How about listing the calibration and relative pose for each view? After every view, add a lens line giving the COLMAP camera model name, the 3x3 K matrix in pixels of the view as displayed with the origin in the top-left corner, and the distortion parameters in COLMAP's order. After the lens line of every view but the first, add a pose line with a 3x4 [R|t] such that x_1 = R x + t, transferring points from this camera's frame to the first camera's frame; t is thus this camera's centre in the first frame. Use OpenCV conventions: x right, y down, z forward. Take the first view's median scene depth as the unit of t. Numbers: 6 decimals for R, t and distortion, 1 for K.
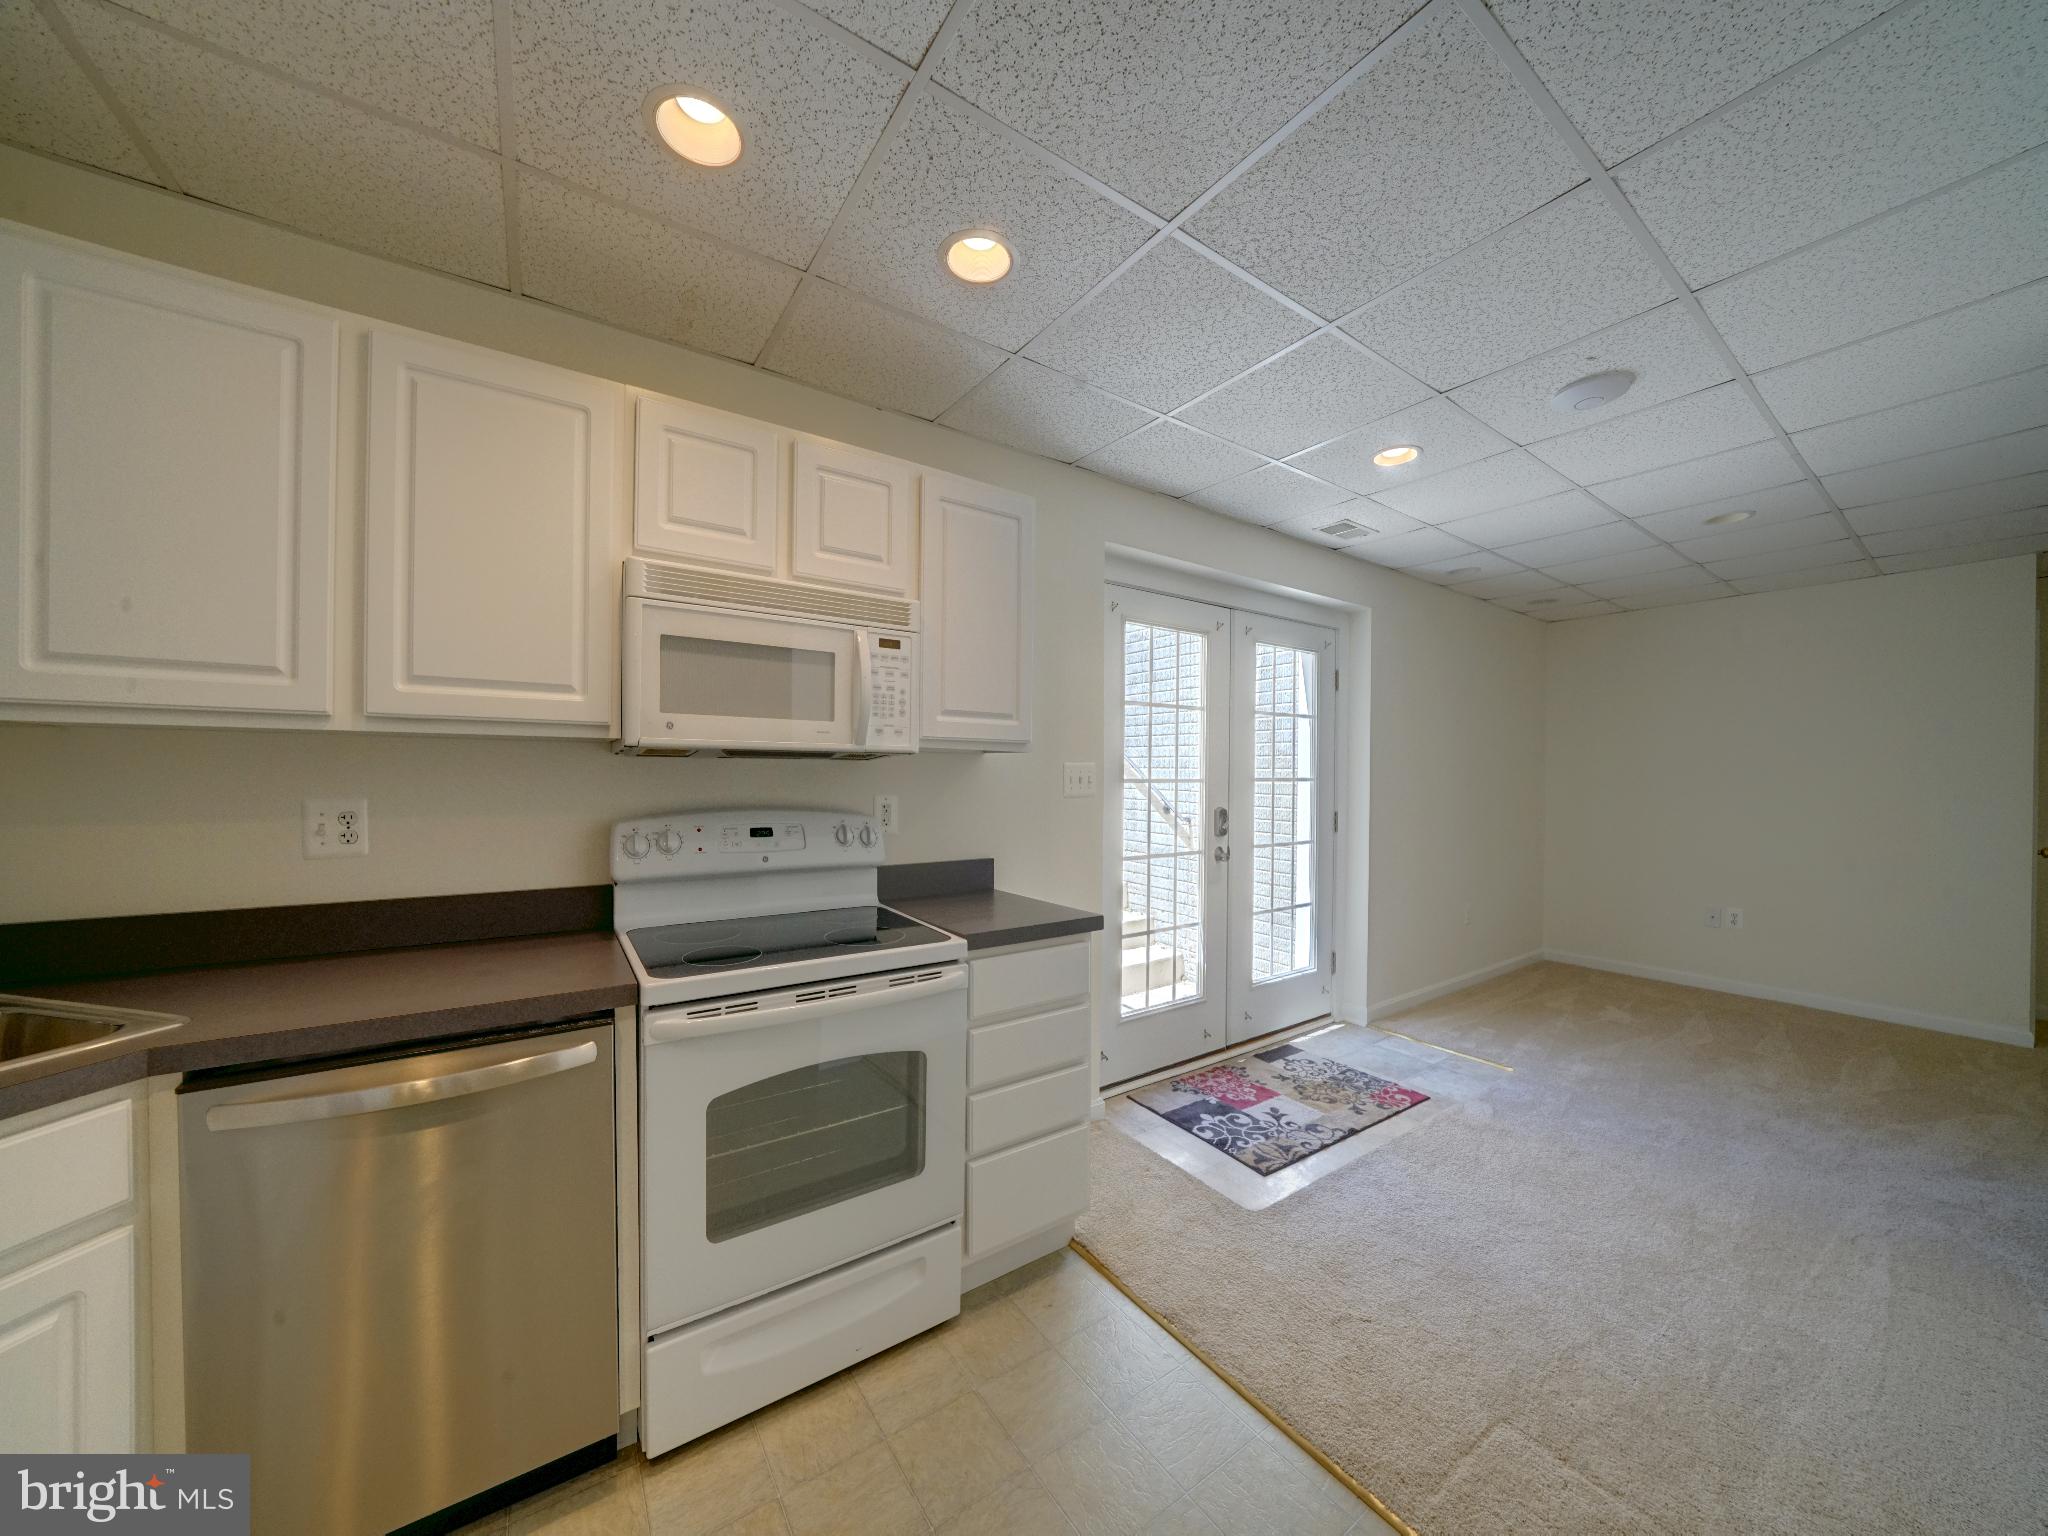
lens RADIAL K [[710.1, 0, 1020.3], [0, 710.1, 779.5], [0, 0, 1]] dist [-0.019493, 0.000342]
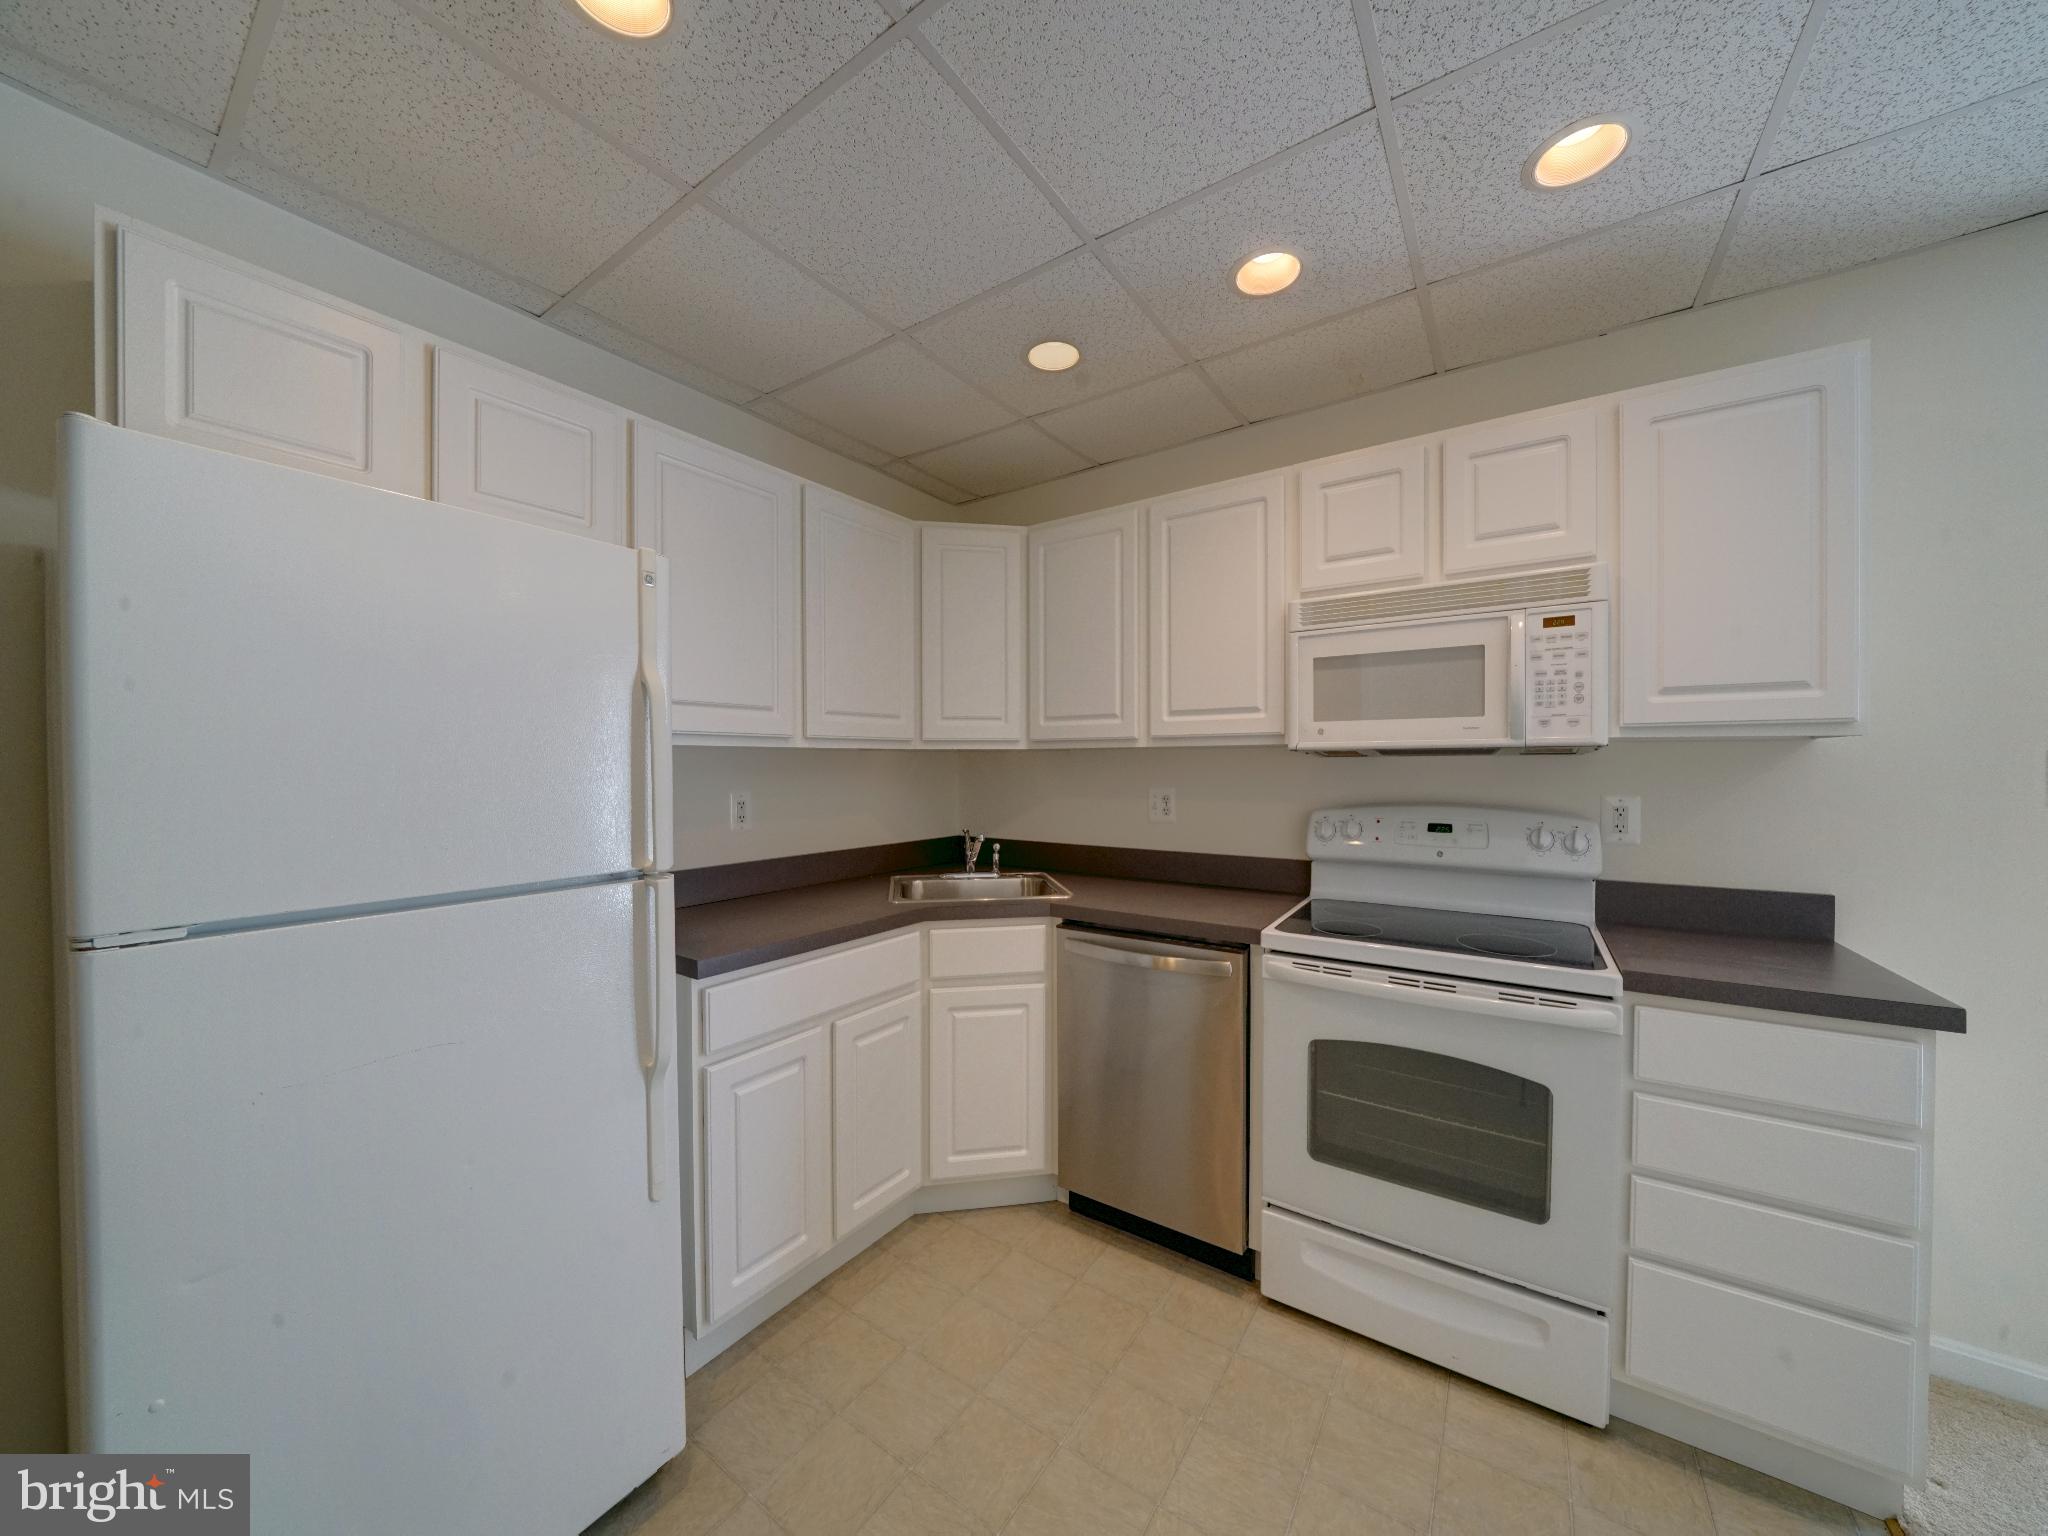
lens RADIAL K [[715.7, 0, 1024.0], [0, 715.7, 778.3], [0, 0, 1]] dist [-0.020565, 0.000001]
pose [[0.354146, 0.004684, -0.935178, 0.390798], [-0.002811, 0.999988, 0.003945, 0.000128], [0.935186, 0.001232, 0.354156, 0.073276]]
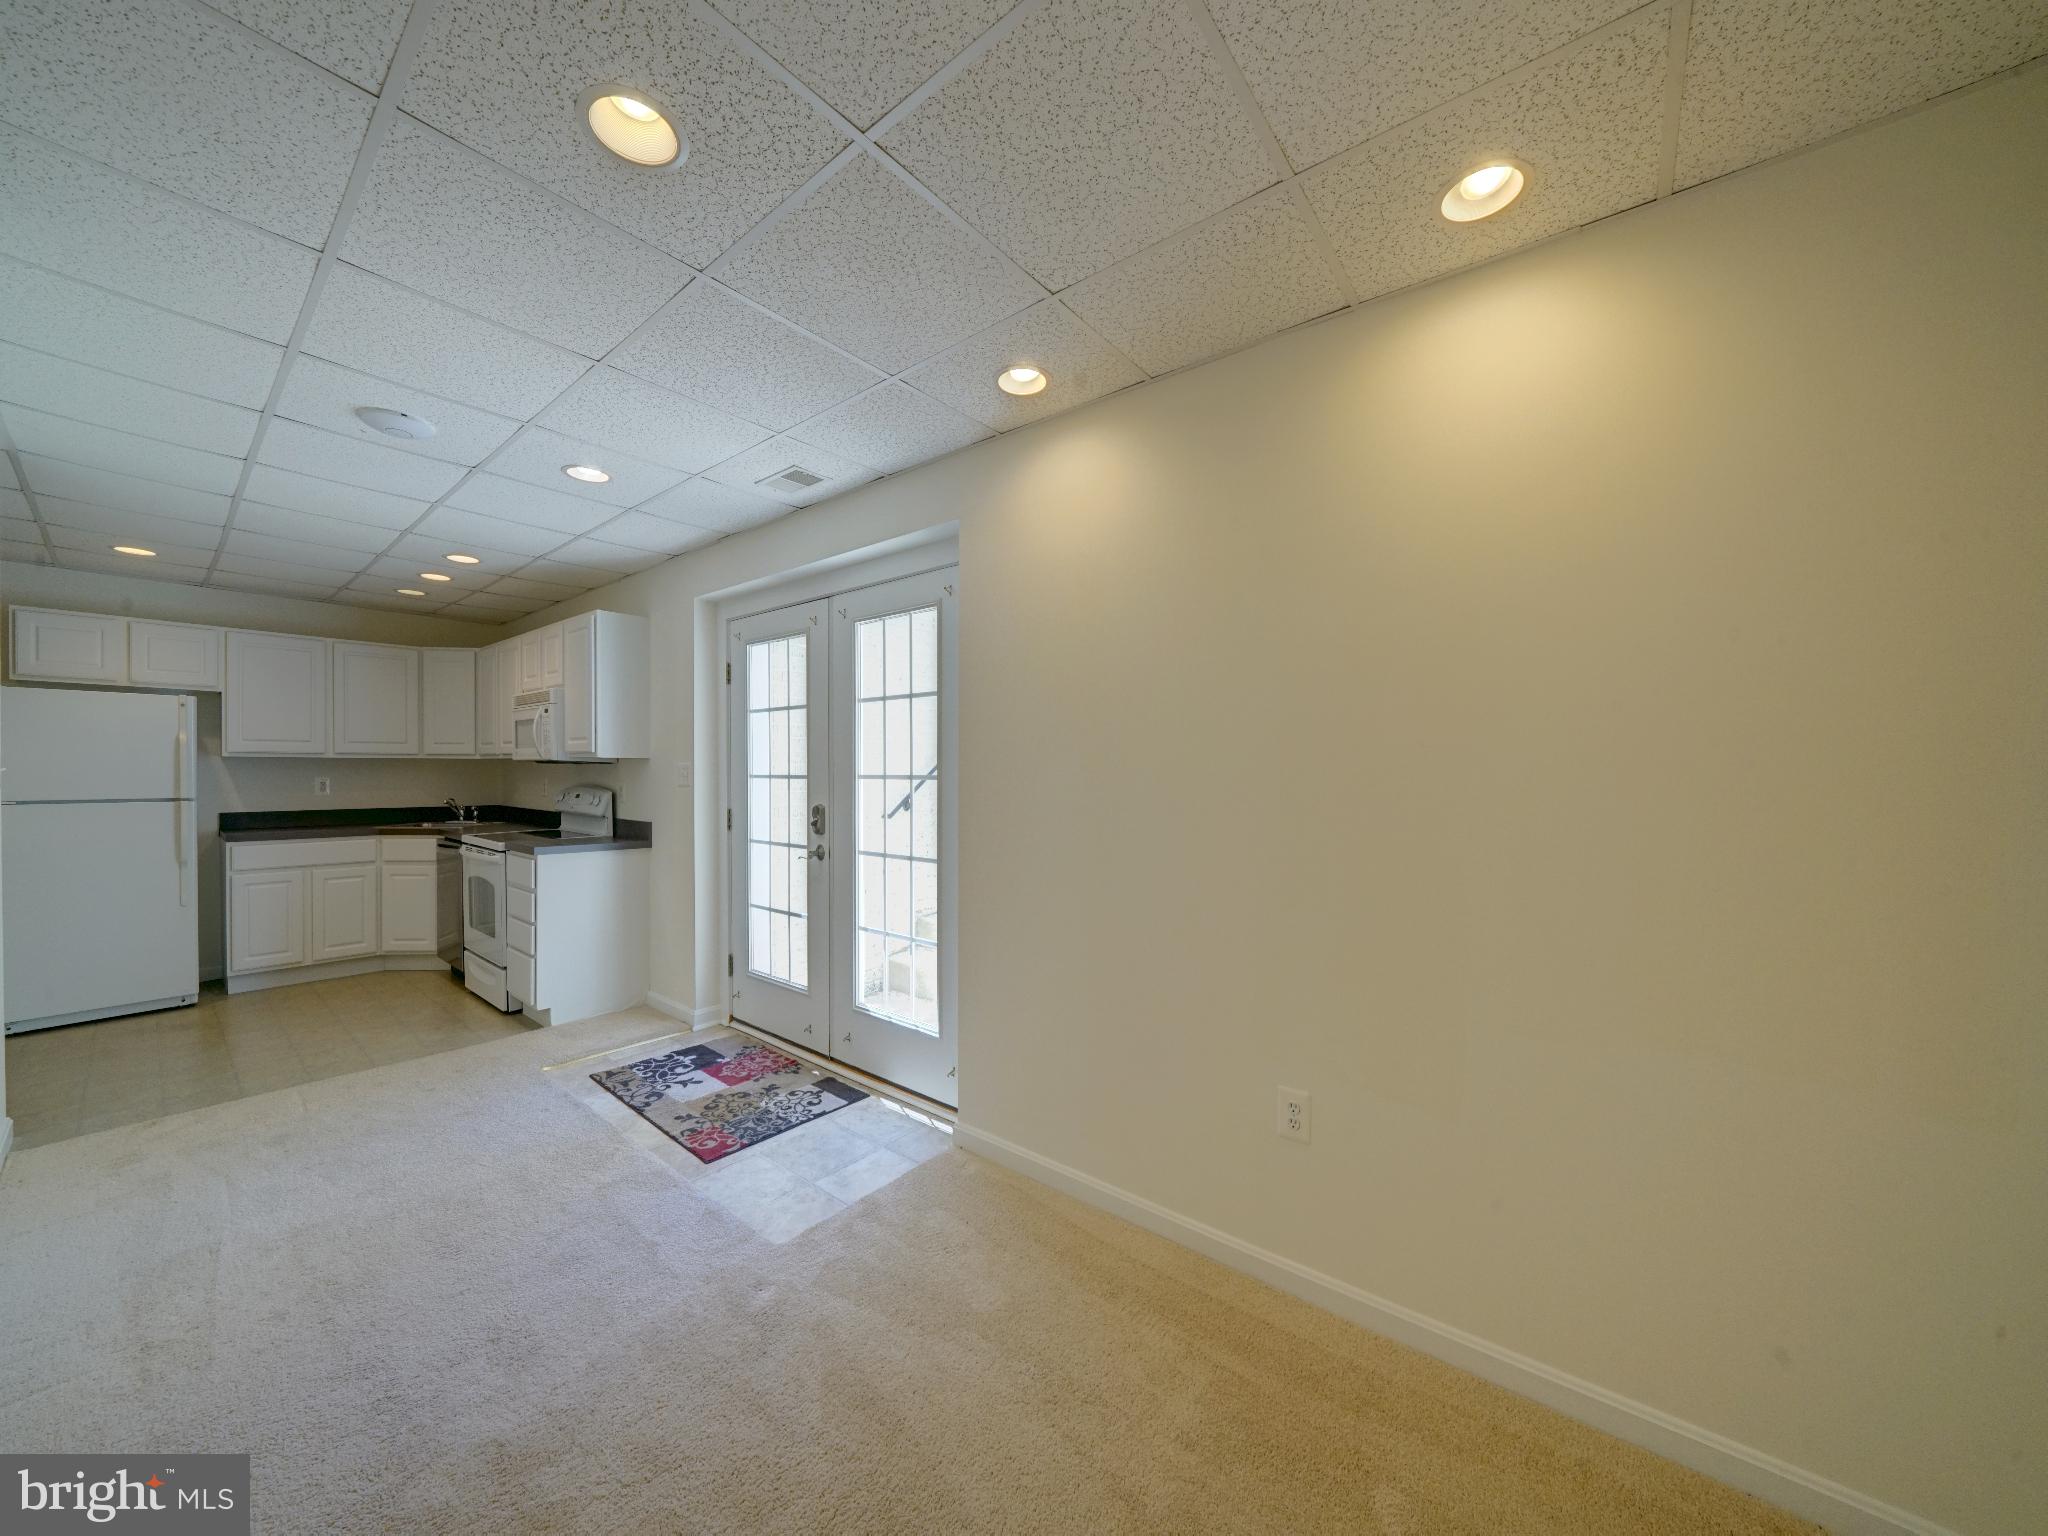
lens RADIAL K [[728.4, 0, 1019.0], [0, 728.4, 778.7], [0, 0, 1]] dist [-0.014562, 0.000360]
pose [[0.287884, 0.003967, -0.957657, 2.343139], [-0.012731, 0.999919, 0.000315, -0.000746], [0.957581, 0.012101, 0.287911, 1.725450]]
